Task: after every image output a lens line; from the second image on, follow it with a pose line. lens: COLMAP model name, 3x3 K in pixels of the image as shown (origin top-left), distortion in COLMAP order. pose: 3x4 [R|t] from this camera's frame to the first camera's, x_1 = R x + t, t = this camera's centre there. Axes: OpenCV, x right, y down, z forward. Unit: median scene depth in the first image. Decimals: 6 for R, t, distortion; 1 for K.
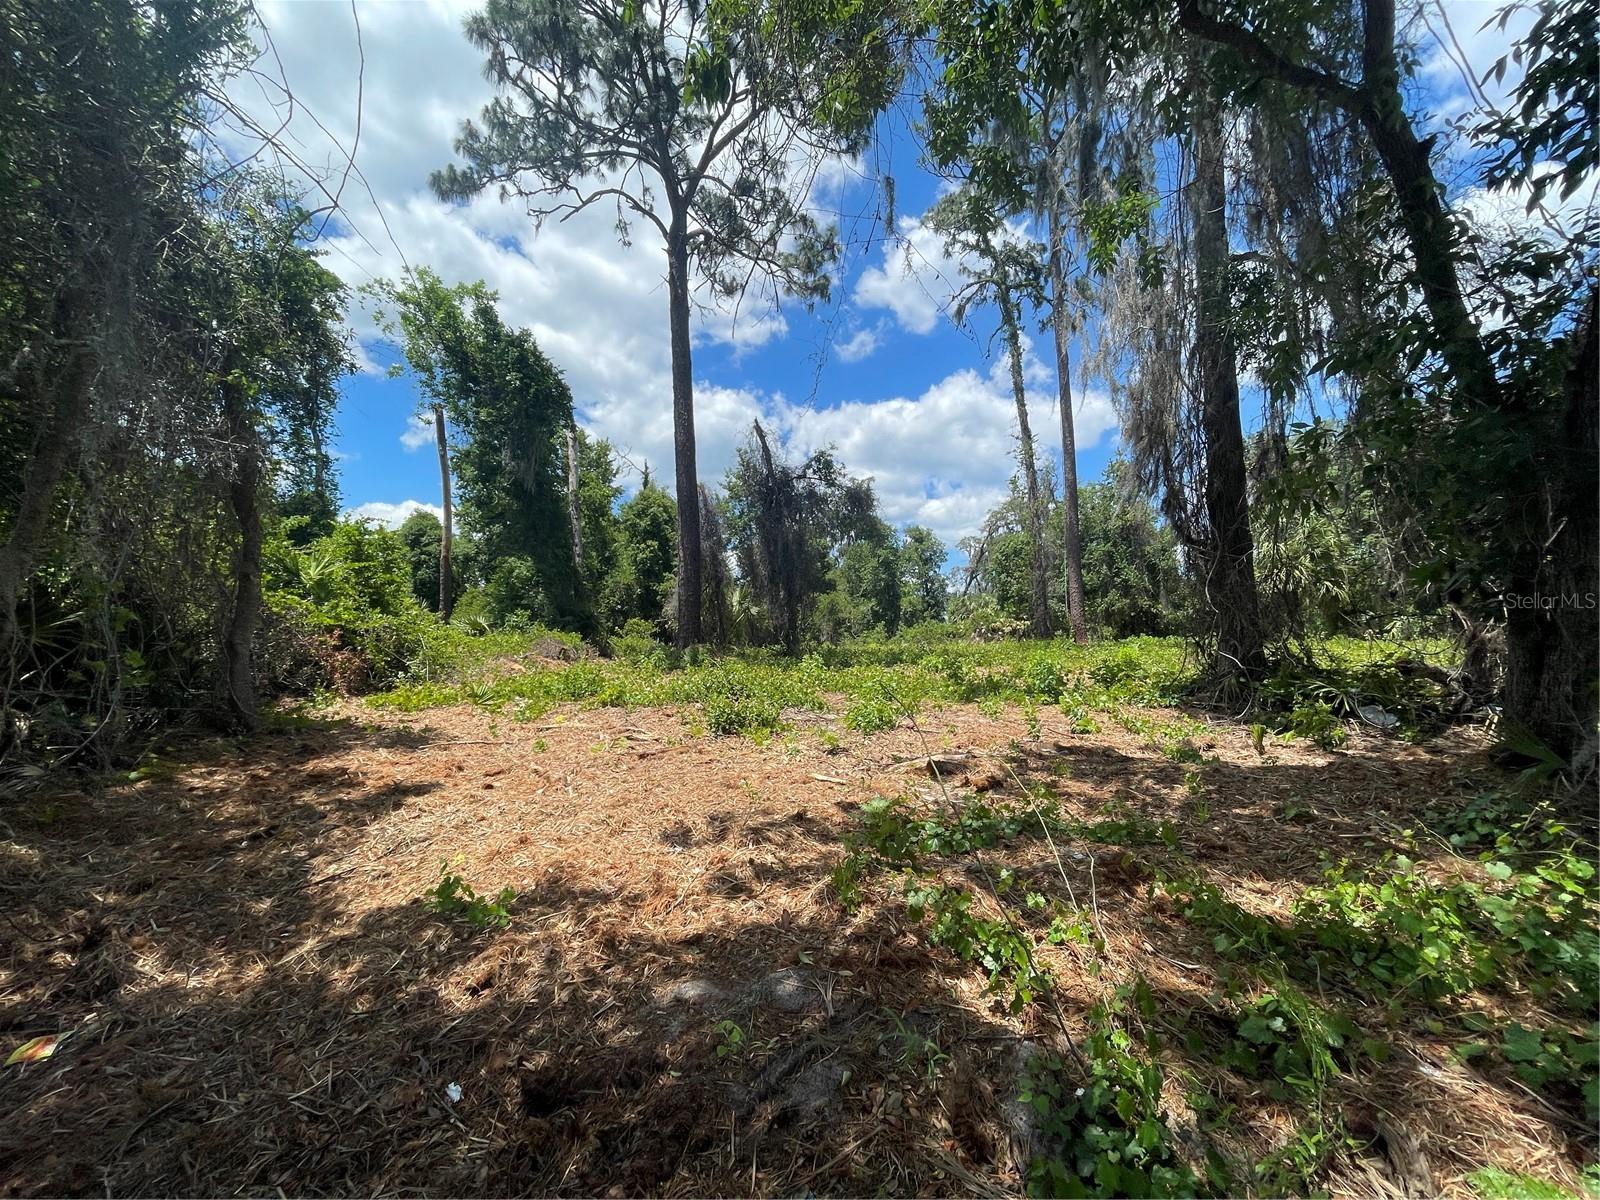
lens RADIAL K [[650.8, 0, 804.1], [0, 650.8, 606.6], [0, 0, 1]] dist [-0.004369, 0.000960]
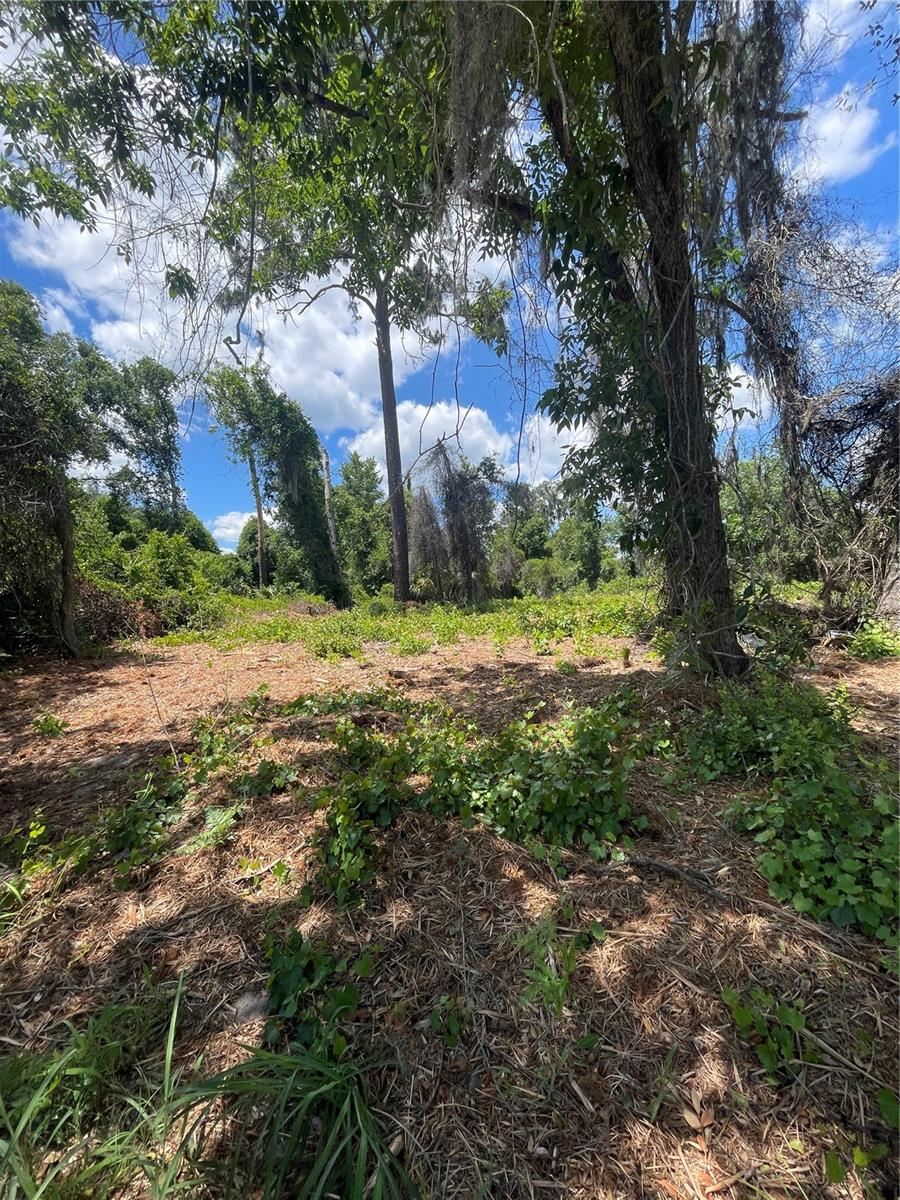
lens RADIAL K [[488.1, 0, 447.0], [0, 488.1, 599.8], [0, 0, 1]] dist [-0.004369, 0.000960]
pose [[0.978834, -0.032104, -0.202121, 0.138376], [0.043912, 0.997564, 0.054209, 0.000739], [0.199888, -0.061937, 0.977859, -0.038485]]
